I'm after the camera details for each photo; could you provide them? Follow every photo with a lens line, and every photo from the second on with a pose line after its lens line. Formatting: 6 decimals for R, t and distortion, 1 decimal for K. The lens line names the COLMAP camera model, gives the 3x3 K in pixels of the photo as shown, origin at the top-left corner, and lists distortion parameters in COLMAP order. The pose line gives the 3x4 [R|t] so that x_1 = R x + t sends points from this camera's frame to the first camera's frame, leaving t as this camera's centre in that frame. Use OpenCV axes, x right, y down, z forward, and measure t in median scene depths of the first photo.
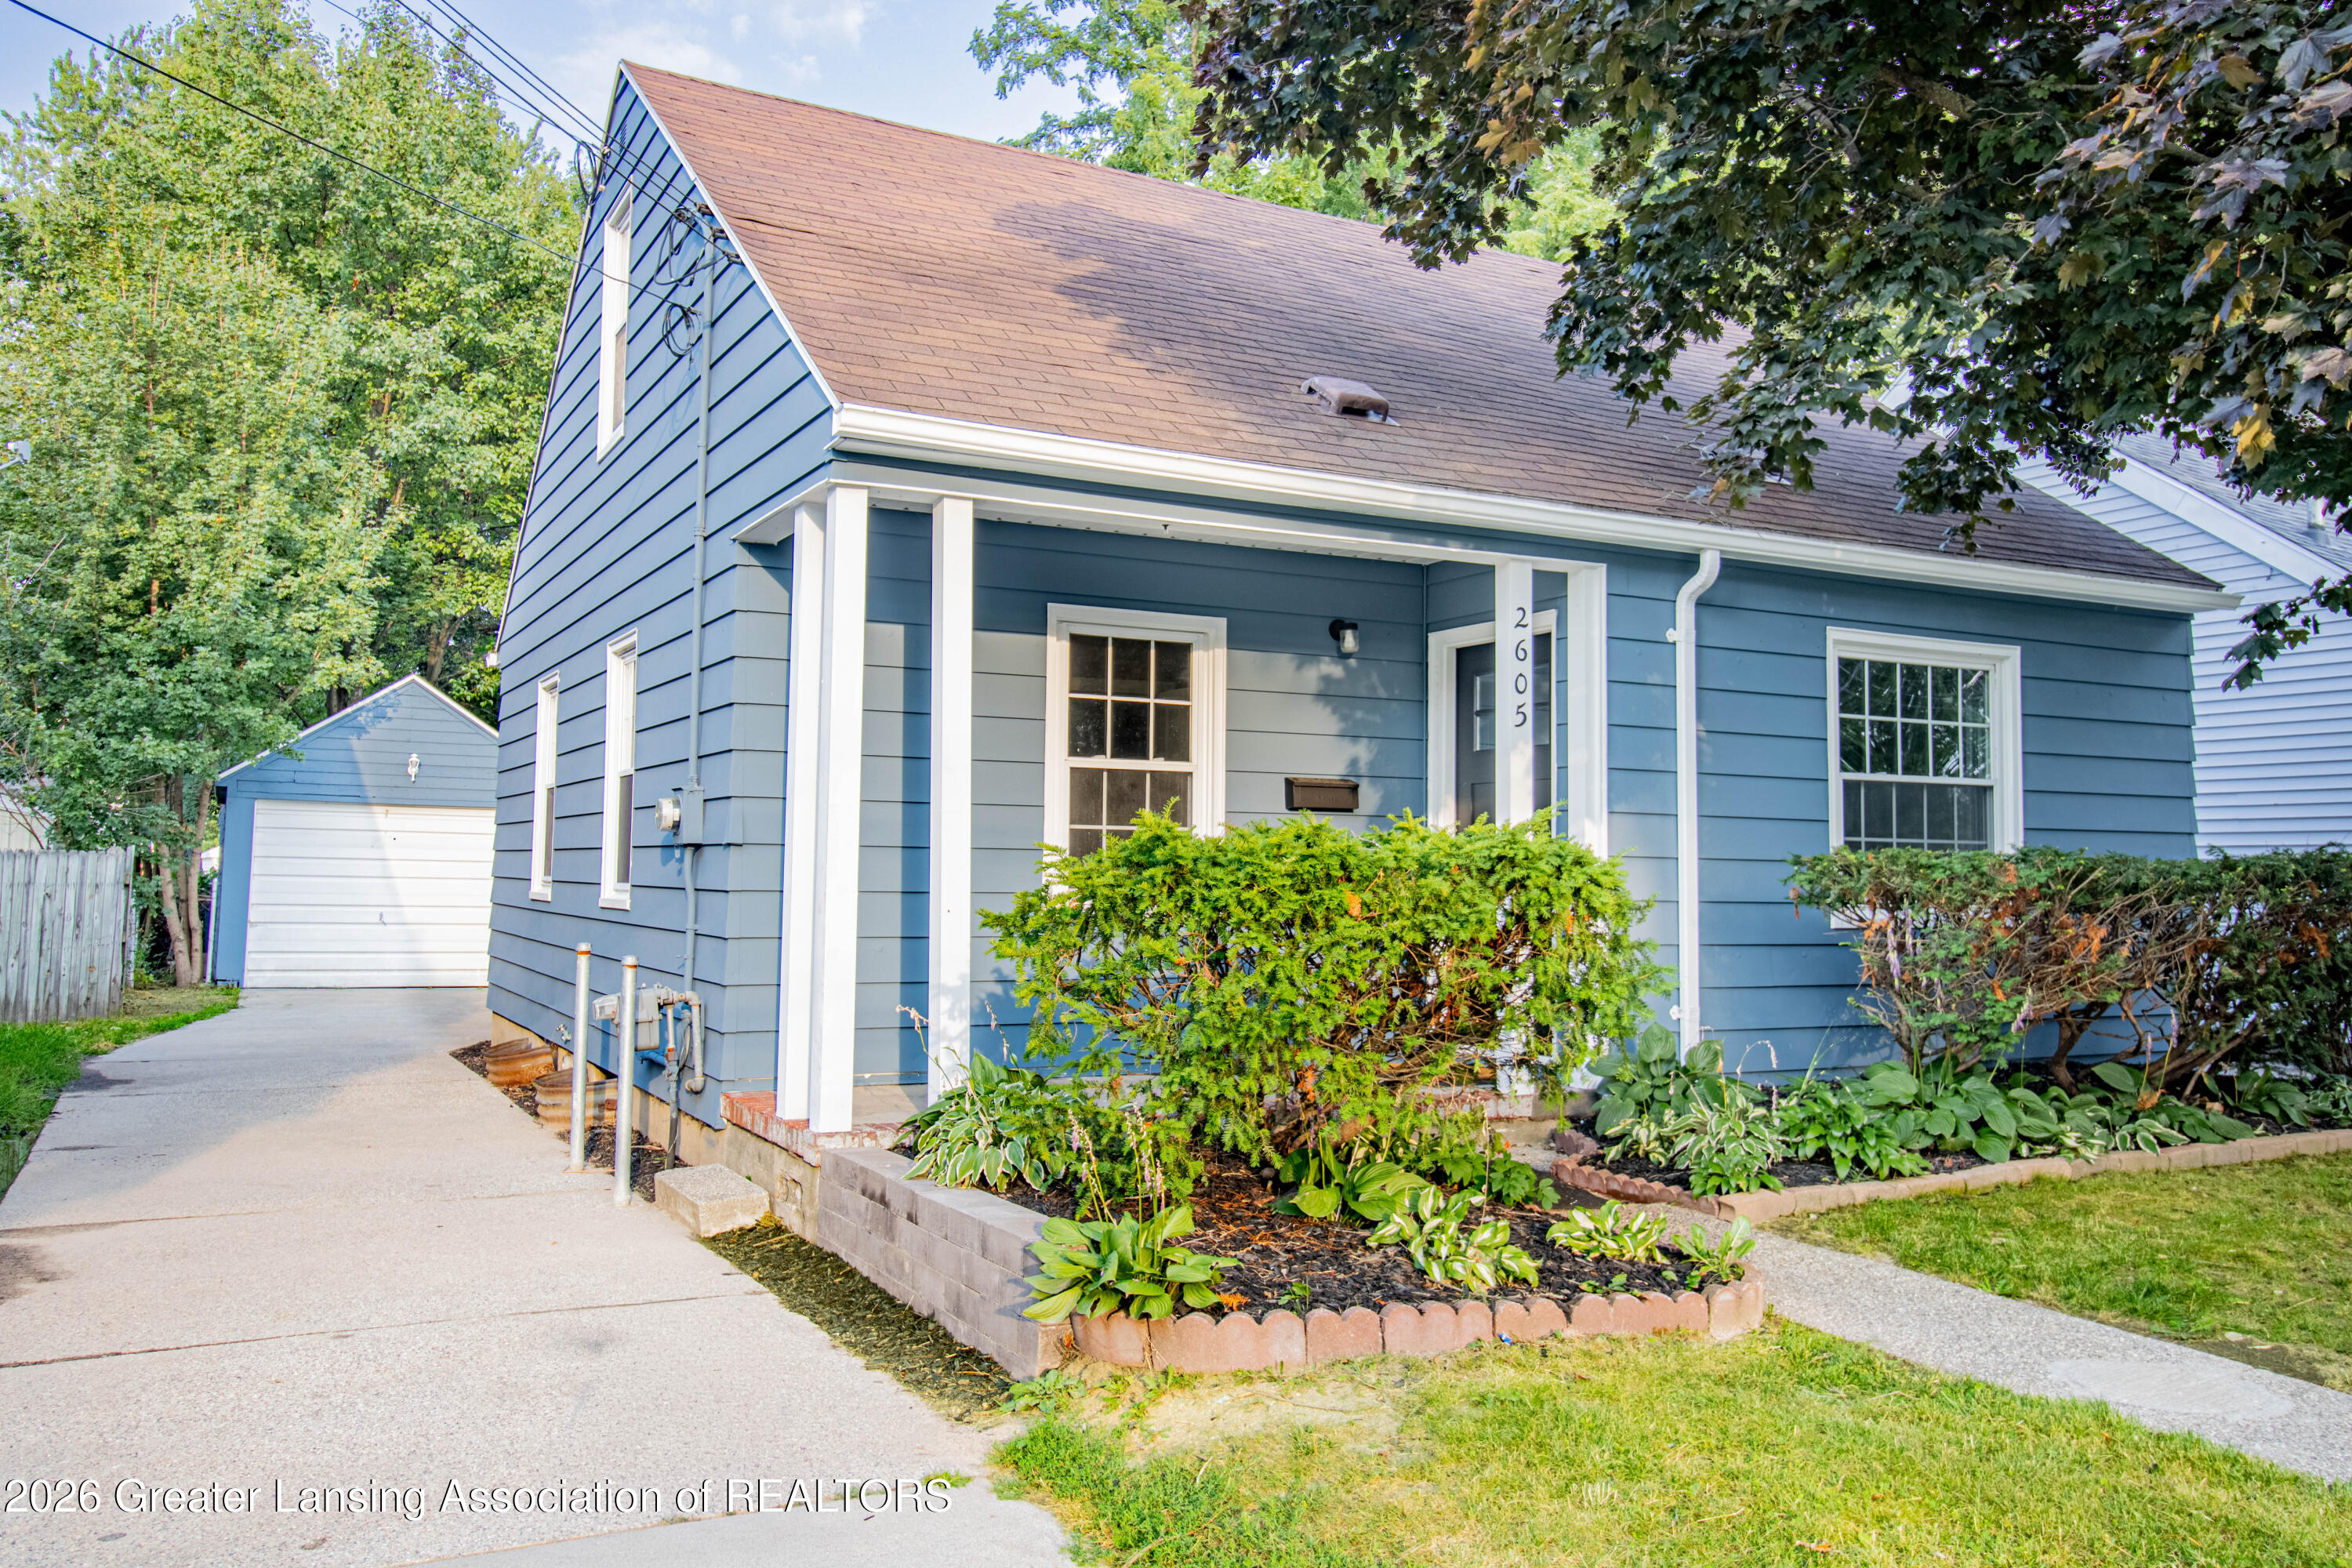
lens RADIAL K [[1852.3, 0, 1180.0], [0, 1852.3, 773.2], [0, 0, 1]] dist [-0.060808, -0.000444]
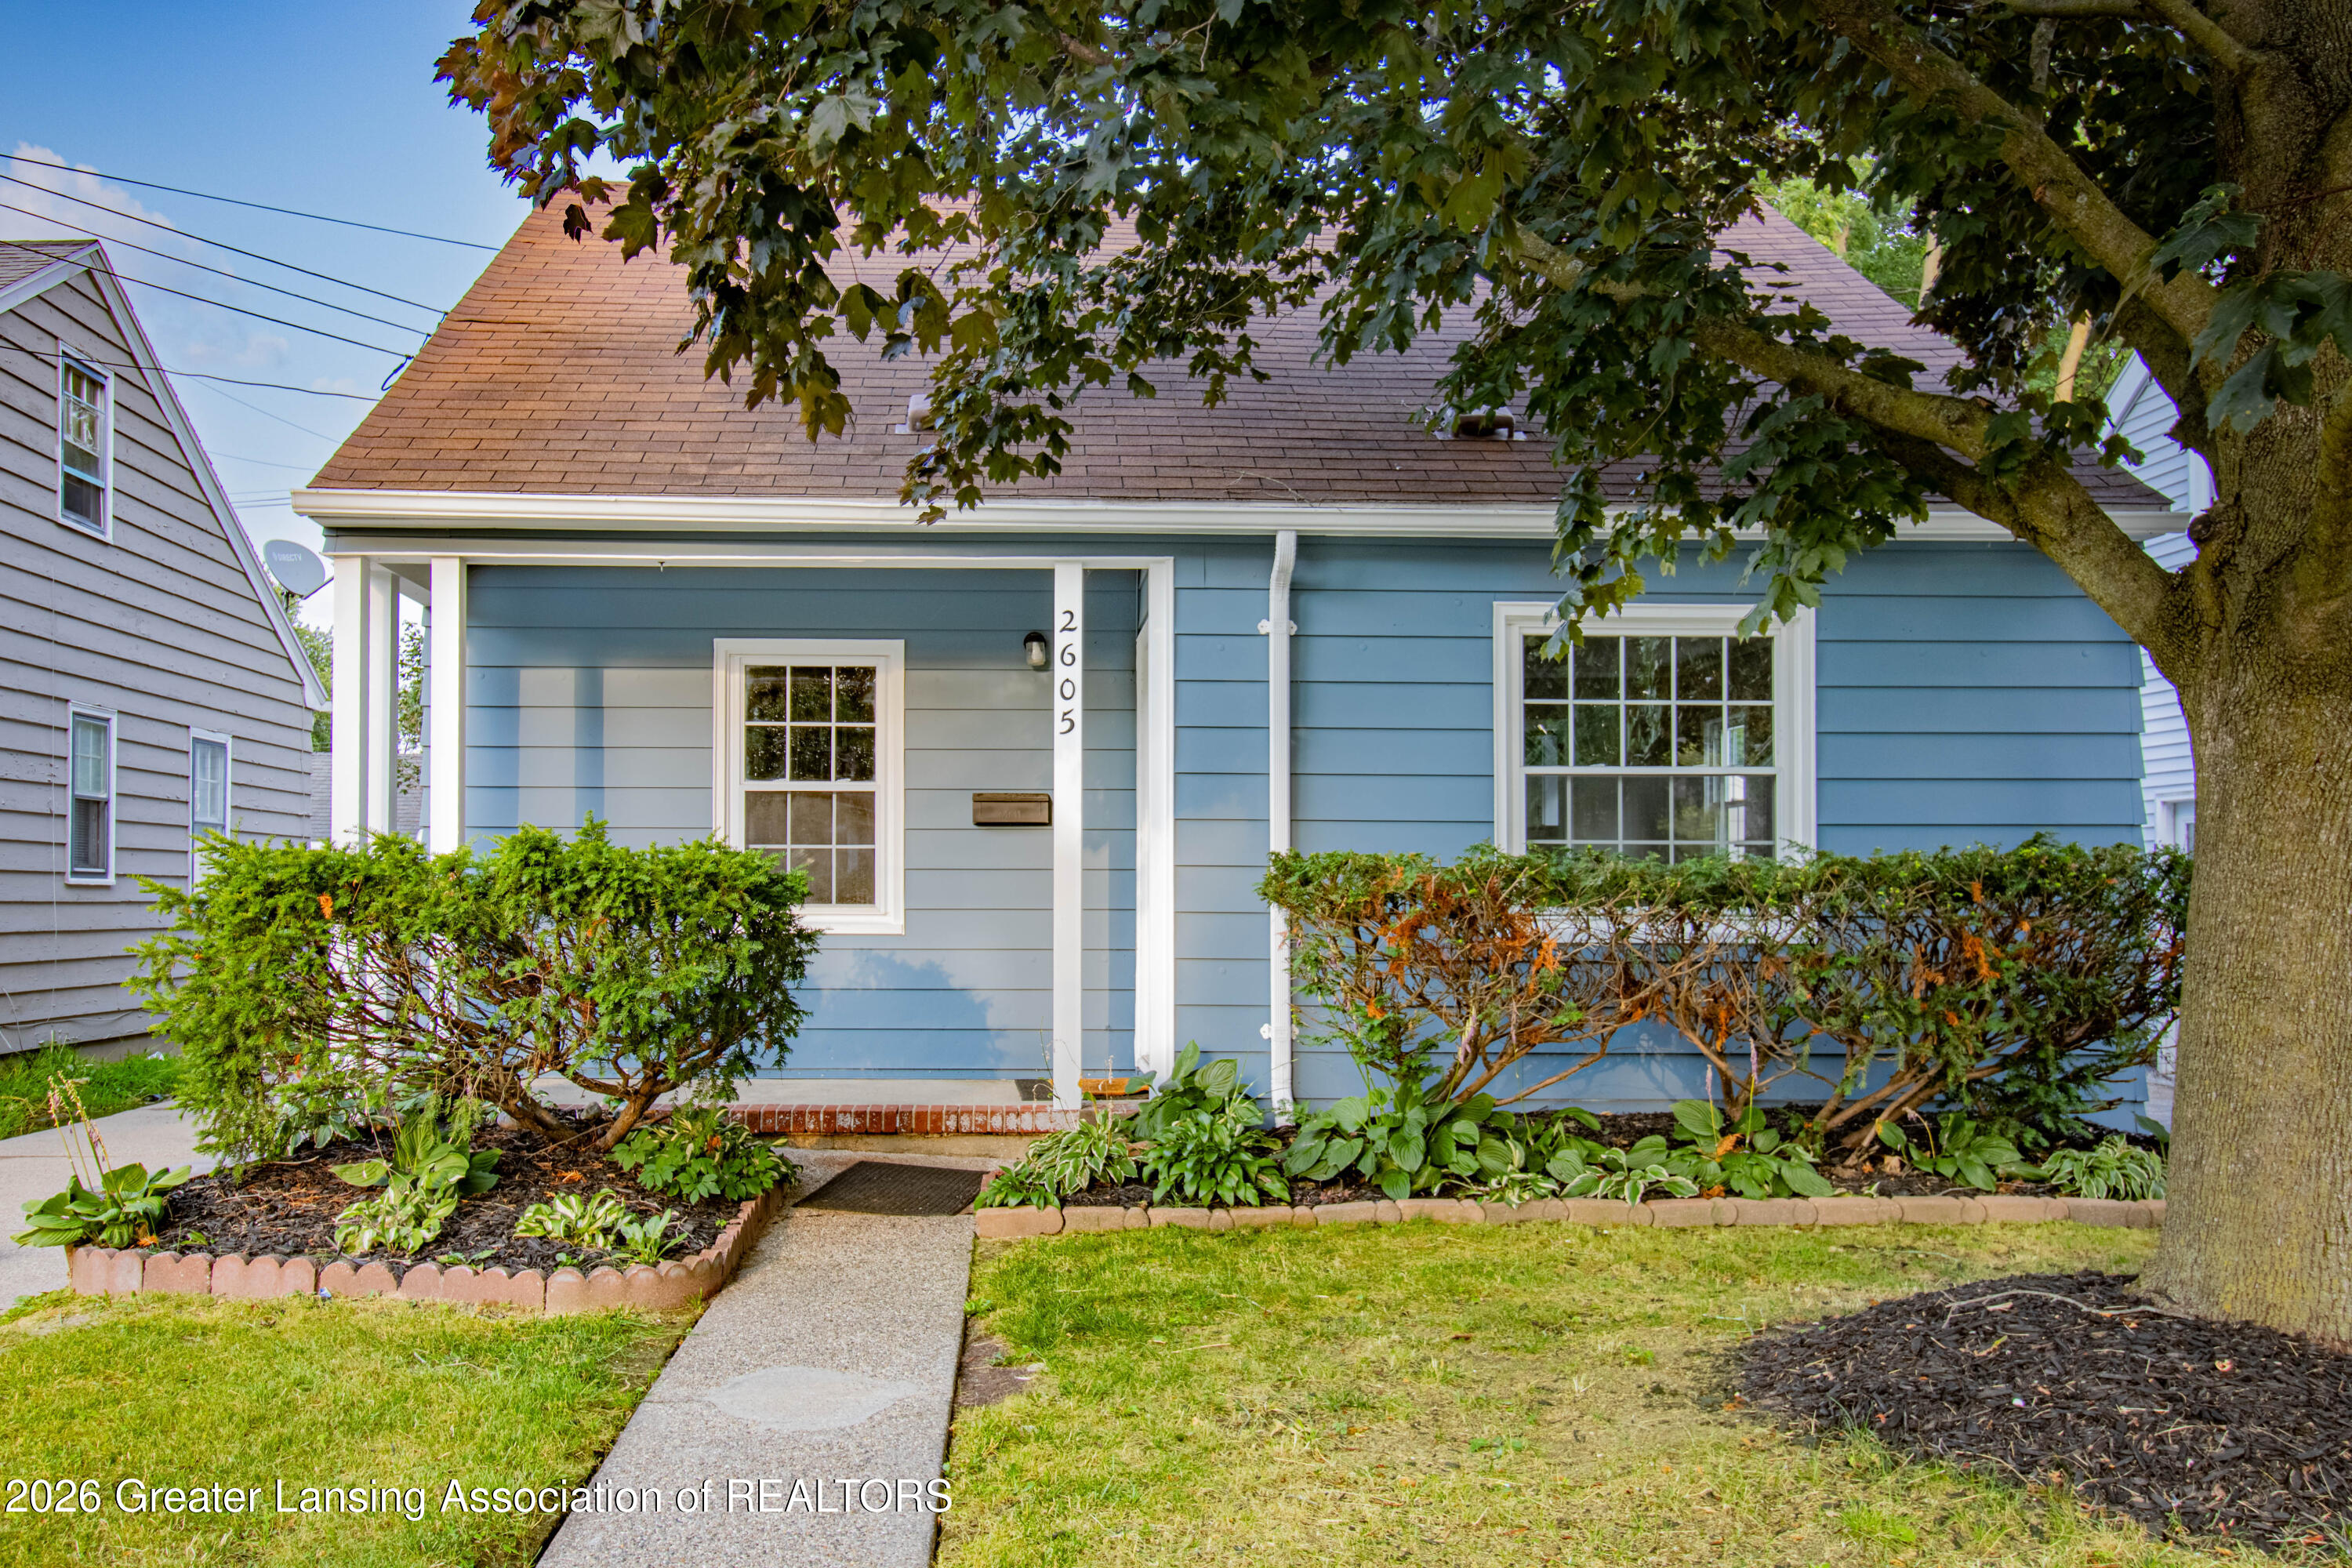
lens RADIAL K [[1852.3, 0, 1171.9], [0, 1852.3, 796.5], [0, 0, 1]] dist [-0.060808, -0.000444]
pose [[0.907191, -0.032037, -0.419497, 0.592985], [0.034078, 0.999416, -0.002630, 0.010557], [0.419336, -0.011909, 0.907753, 0.138478]]
